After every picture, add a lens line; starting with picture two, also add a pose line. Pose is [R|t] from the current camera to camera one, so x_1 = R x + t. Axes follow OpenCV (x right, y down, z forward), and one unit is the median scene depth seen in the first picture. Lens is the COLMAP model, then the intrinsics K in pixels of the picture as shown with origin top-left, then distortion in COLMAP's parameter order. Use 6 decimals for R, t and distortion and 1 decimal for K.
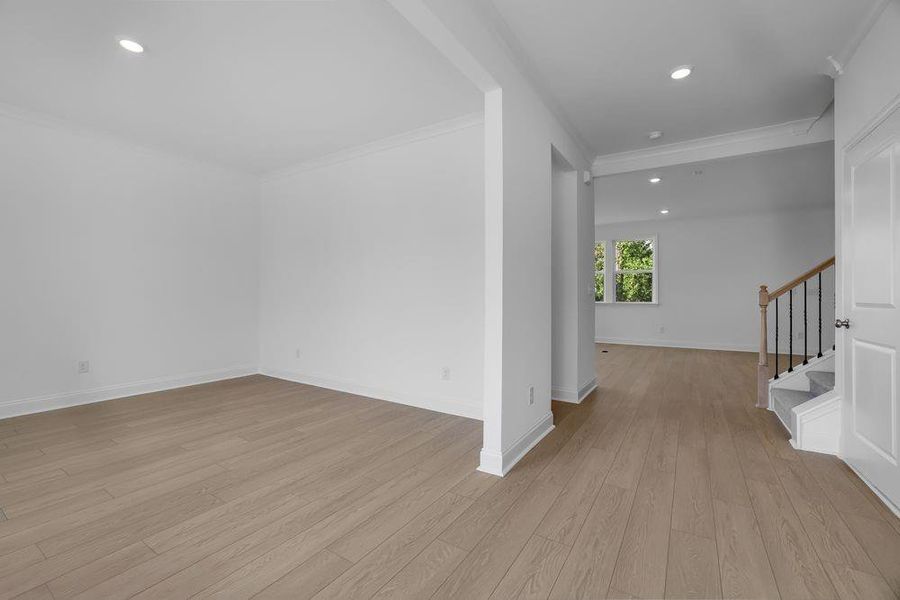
lens RADIAL K [[395.7, 0, 434.1], [0, 395.7, 297.7], [0, 0, 1]] dist [-0.000786, -0.000179]
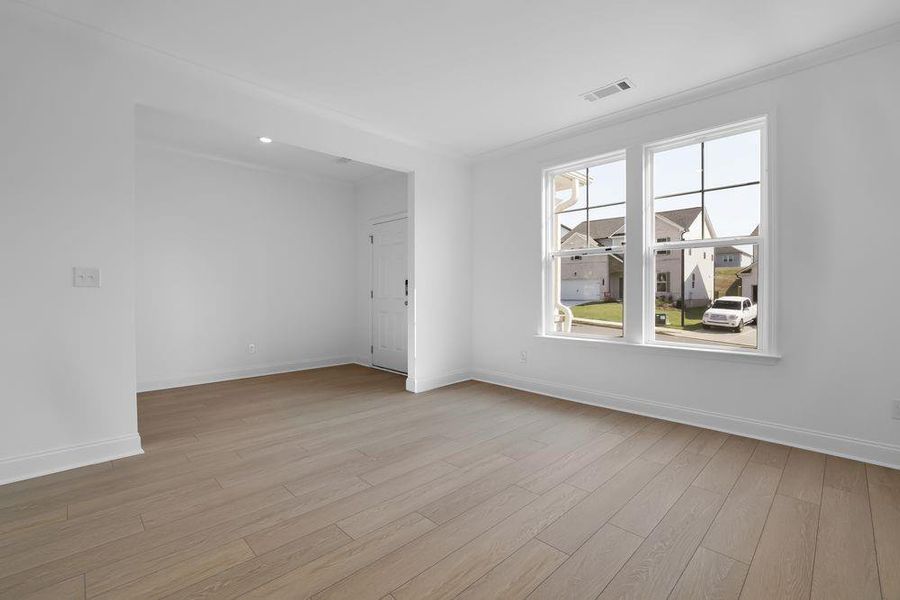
lens RADIAL K [[395.7, 0, 434.1], [0, 395.7, 297.7], [0, 0, 1]] dist [-0.000786, -0.000179]
pose [[-0.973999, 0.001947, 0.226542, -0.815835], [0.000050, 0.999965, -0.008383, 0.014266], [-0.226551, -0.008154, -0.973965, 1.687195]]
